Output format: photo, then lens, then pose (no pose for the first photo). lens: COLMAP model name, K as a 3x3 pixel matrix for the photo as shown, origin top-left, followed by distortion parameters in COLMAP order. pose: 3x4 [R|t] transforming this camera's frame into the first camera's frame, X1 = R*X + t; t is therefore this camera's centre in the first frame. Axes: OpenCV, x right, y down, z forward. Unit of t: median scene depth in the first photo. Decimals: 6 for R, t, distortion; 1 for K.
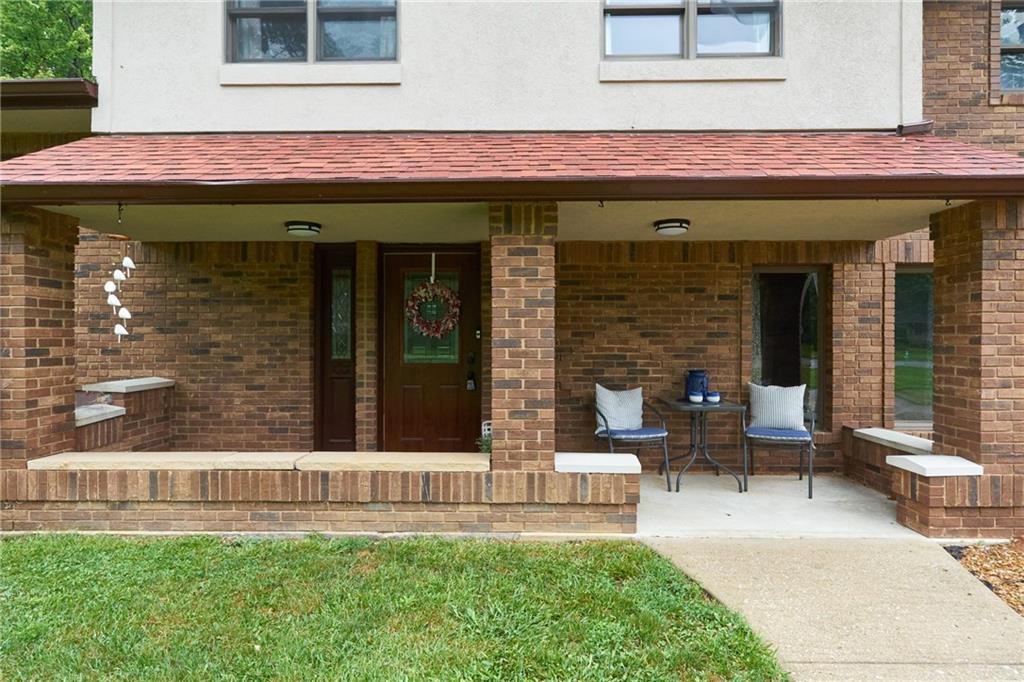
lens RADIAL K [[549.7, 0, 511.8], [0, 549.7, 341.2], [0, 0, 1]] dist [0.001499, -0.000231]
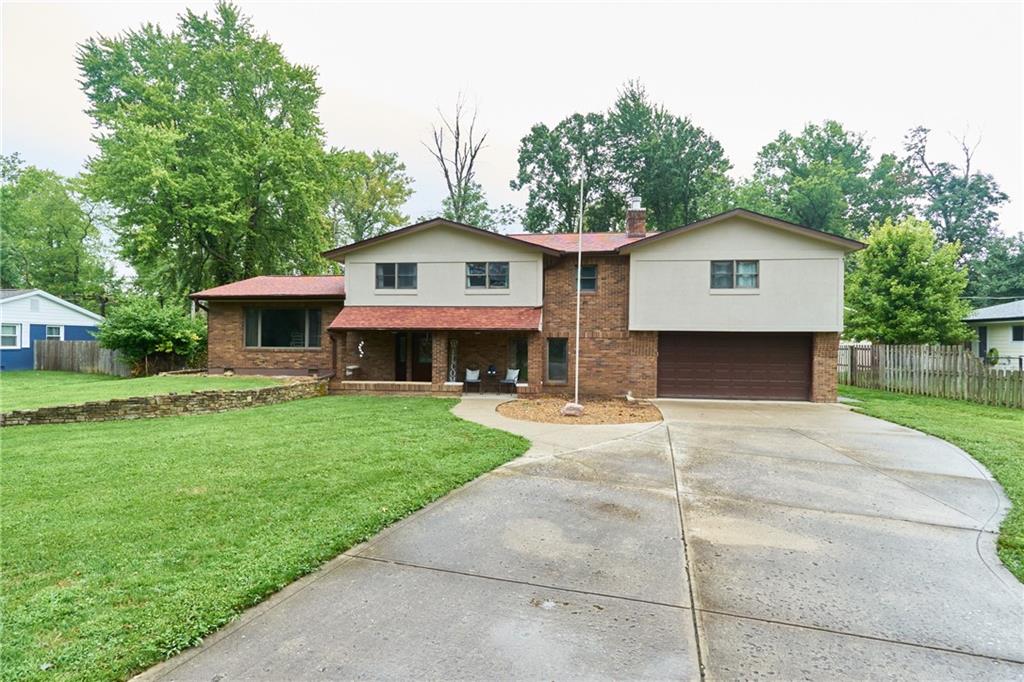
lens RADIAL K [[549.7, 0, 512.2], [0, 549.7, 341.8], [0, 0, 1]] dist [0.001499, -0.000231]
pose [[0.994872, 0.007341, -0.100875, 1.044134], [-0.007181, 0.999972, 0.001947, -0.146805], [0.100886, -0.001213, 0.994897, -3.412539]]
